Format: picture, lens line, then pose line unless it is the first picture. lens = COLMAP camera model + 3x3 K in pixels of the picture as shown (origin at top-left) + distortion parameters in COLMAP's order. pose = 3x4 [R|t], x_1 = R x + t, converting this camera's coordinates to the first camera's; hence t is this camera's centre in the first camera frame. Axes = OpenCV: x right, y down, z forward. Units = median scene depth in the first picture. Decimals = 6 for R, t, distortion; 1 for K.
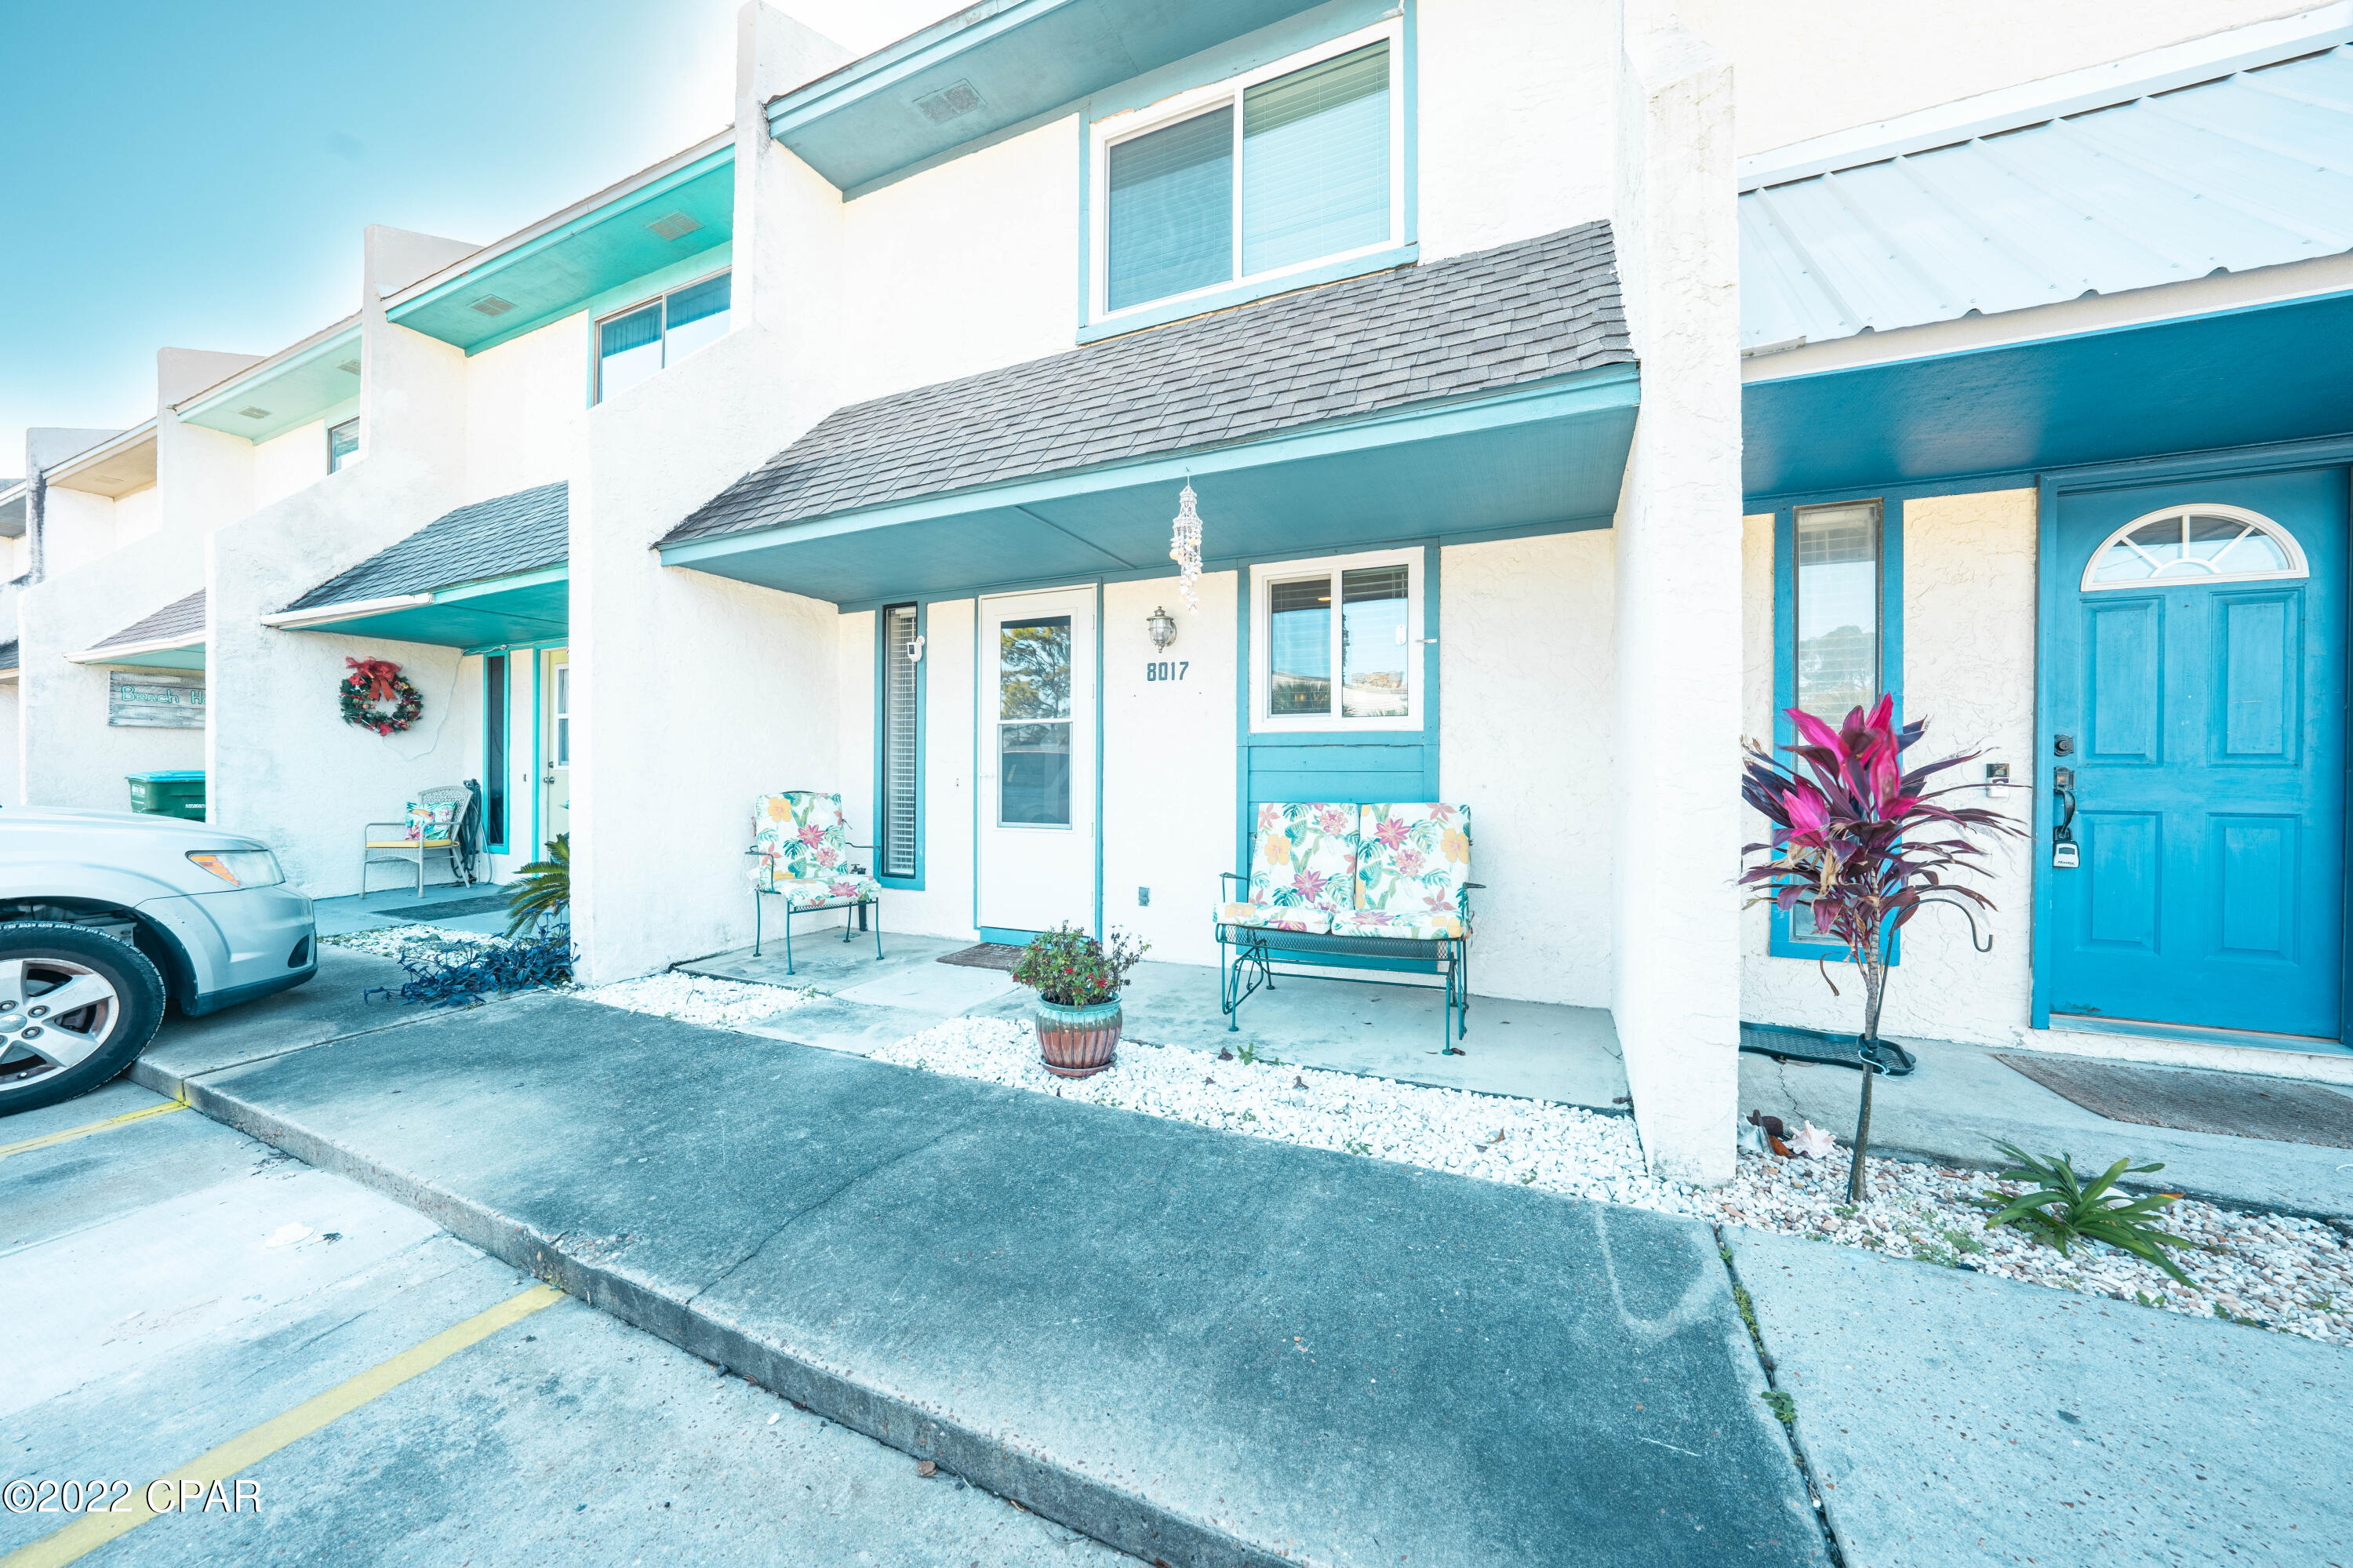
lens RADIAL K [[812.5, 0, 1182.4], [0, 812.5, 779.2], [0, 0, 1]] dist [-0.028549, 0.006308]
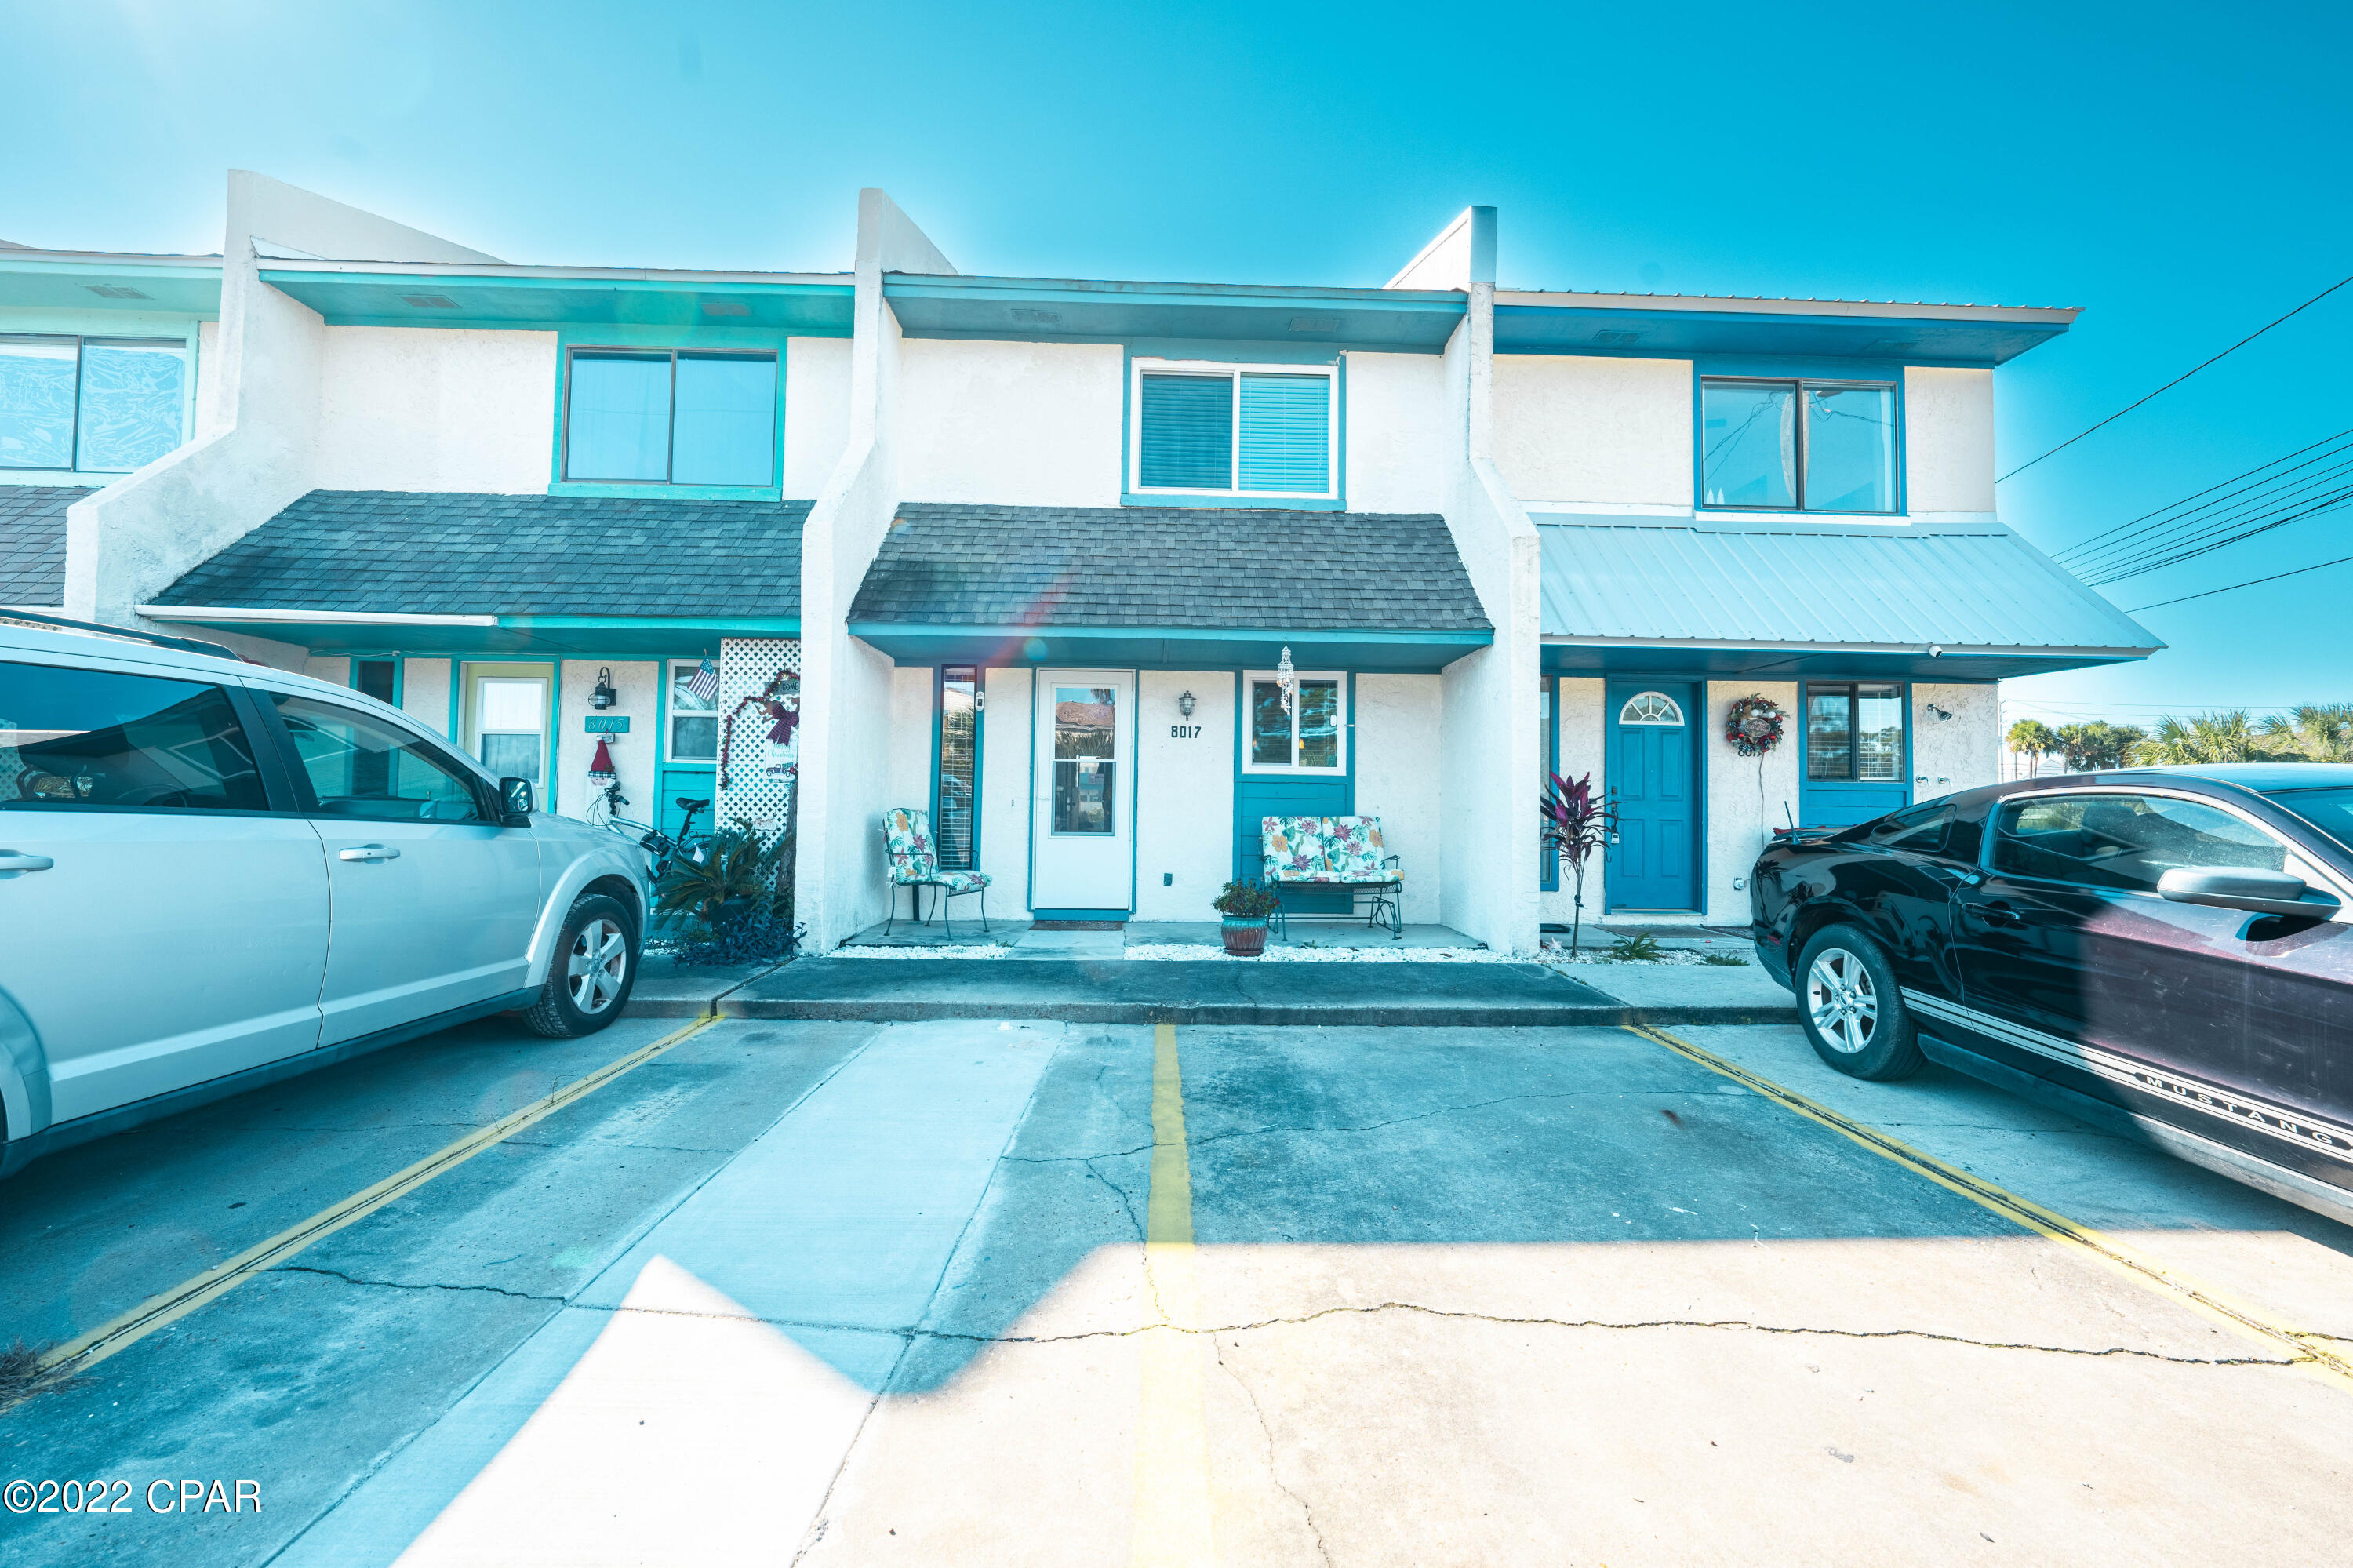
lens RADIAL K [[927.5, 0, 1184.0], [0, 927.5, 783.8], [0, 0, 1]] dist [-0.012831, -0.000004]
pose [[0.897454, 0.020168, 0.440646, -0.957838], [-0.007662, 0.999516, -0.030142, 0.022261], [-0.441041, 0.023675, 0.897175, -0.692566]]
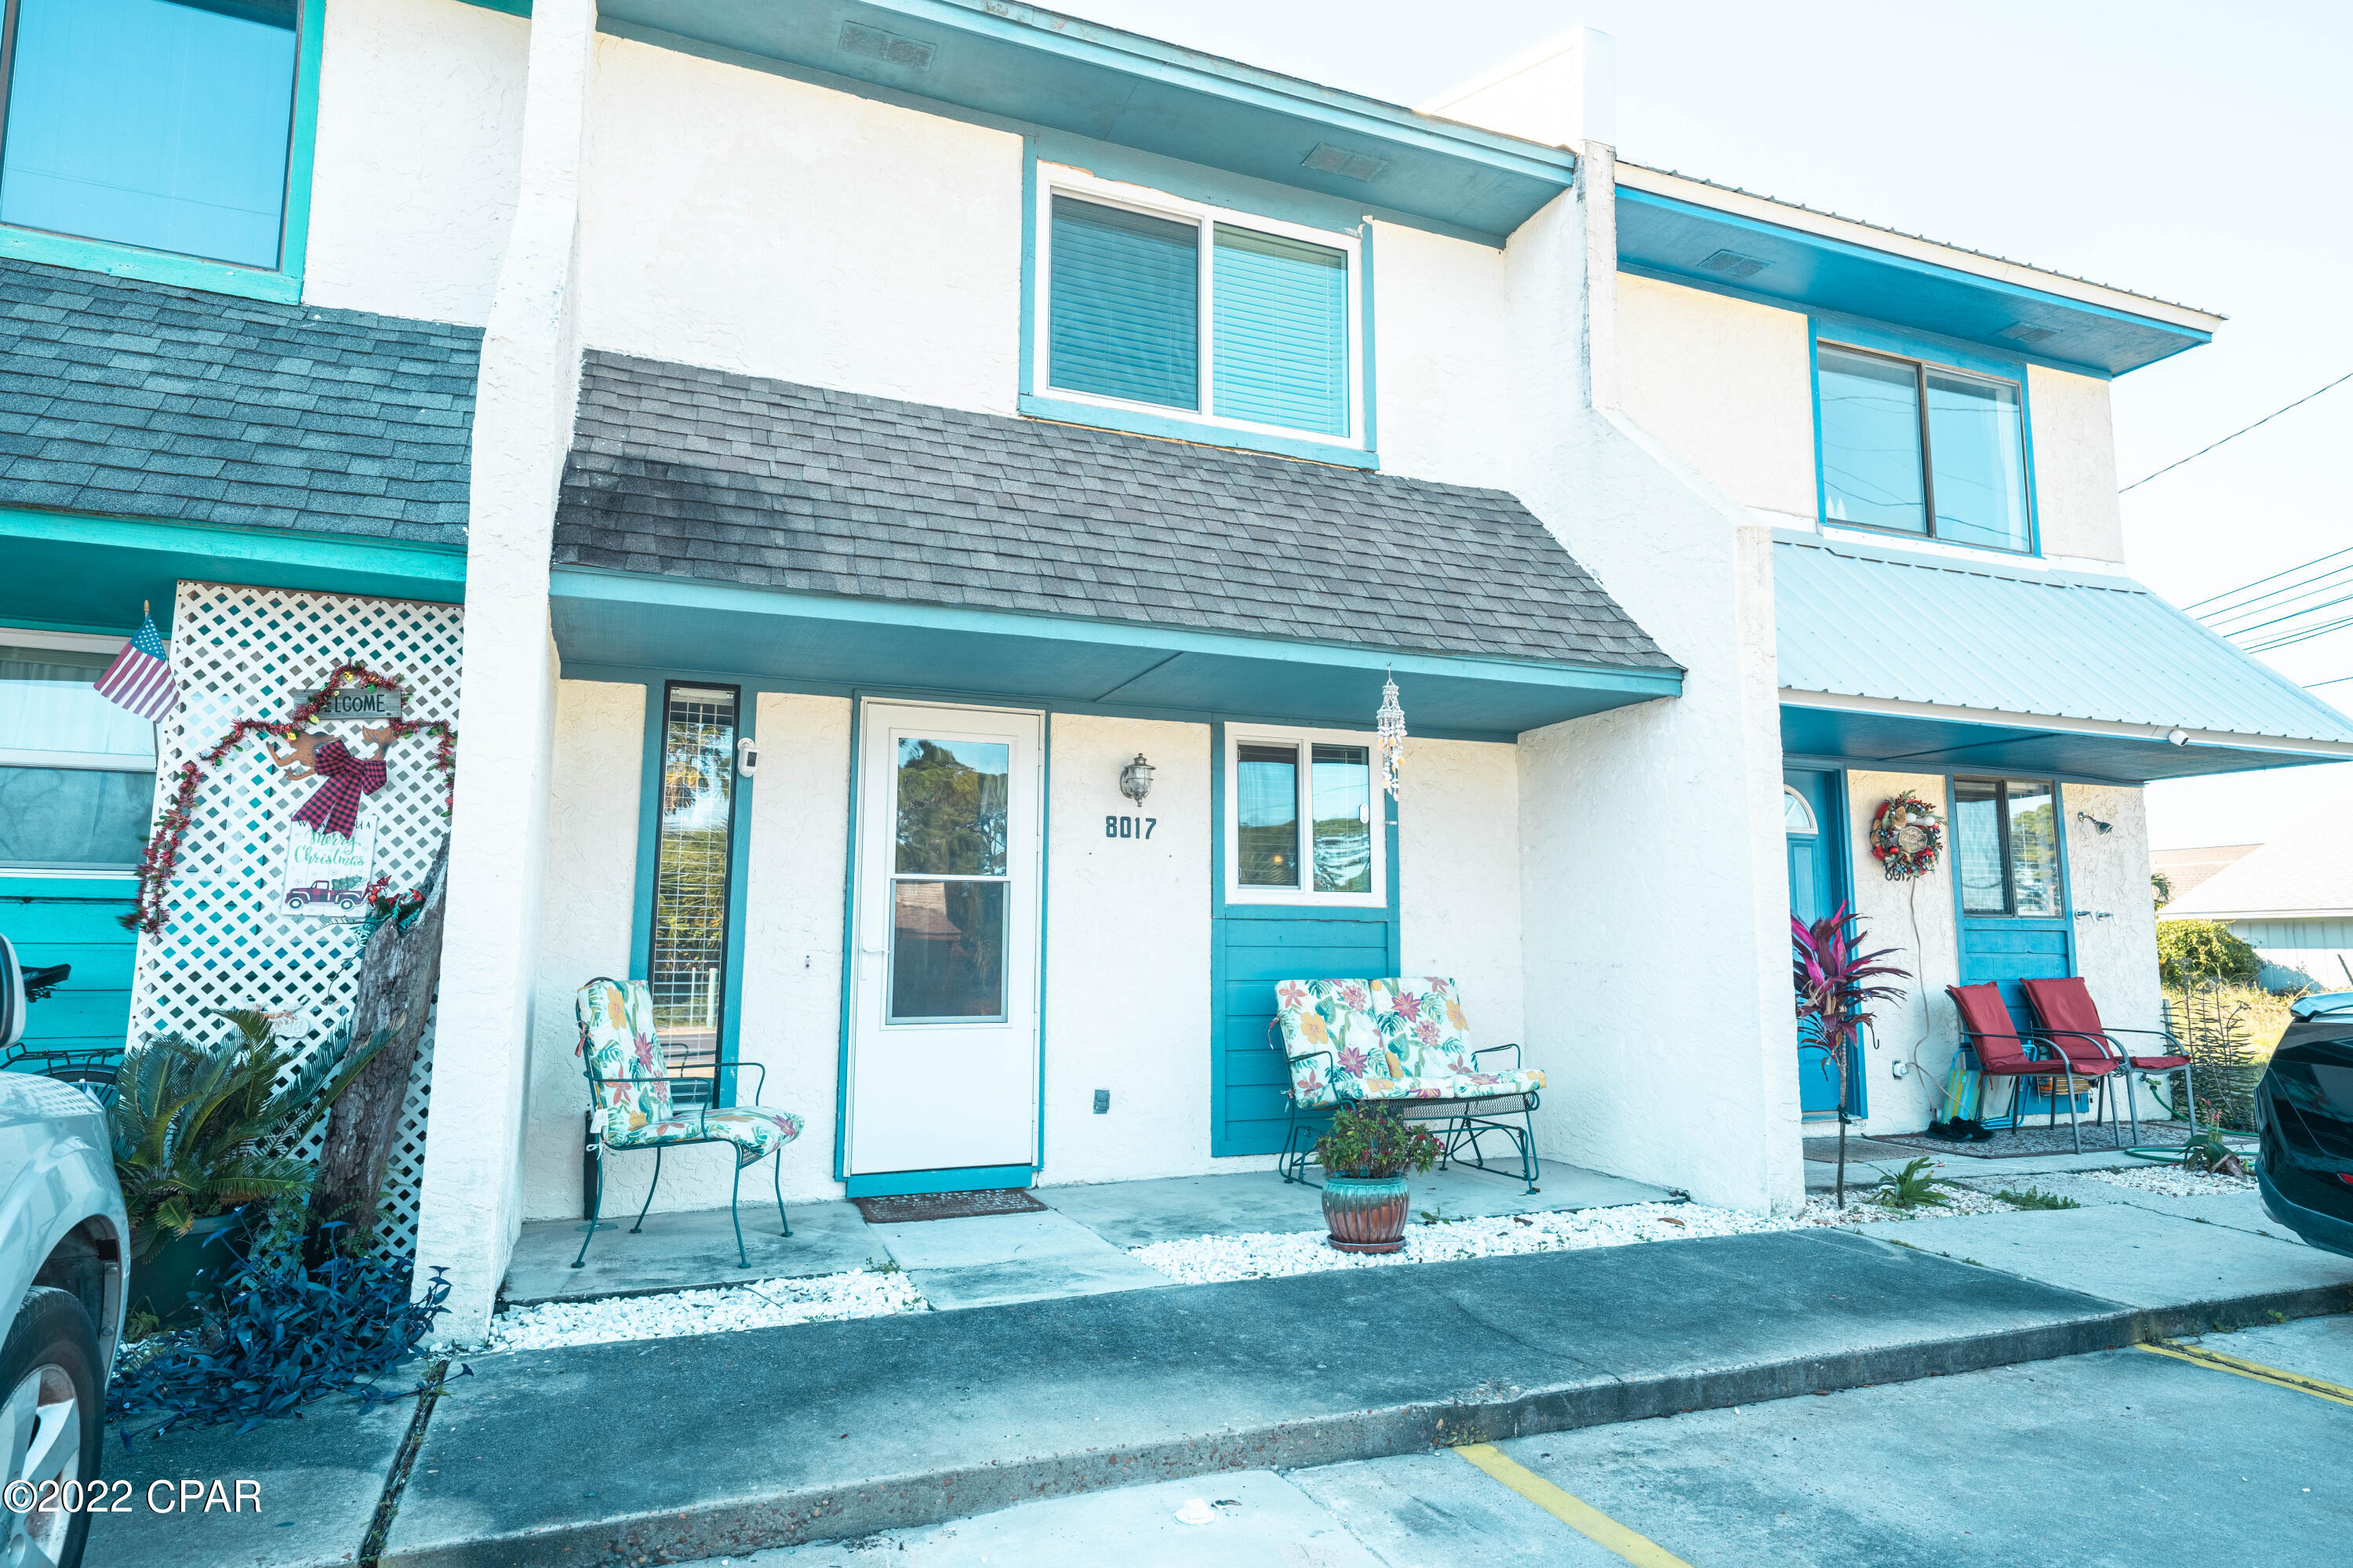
lens RADIAL K [[1356.1, 0, 1176.5], [0, 1356.1, 784.0], [0, 0, 1]] dist [0.018843, -0.000292]
pose [[0.689378, 0.089498, 0.718852, -1.217457], [0.003664, 0.991895, -0.127005, 0.003006], [-0.724393, 0.090189, 0.683463, -0.012977]]
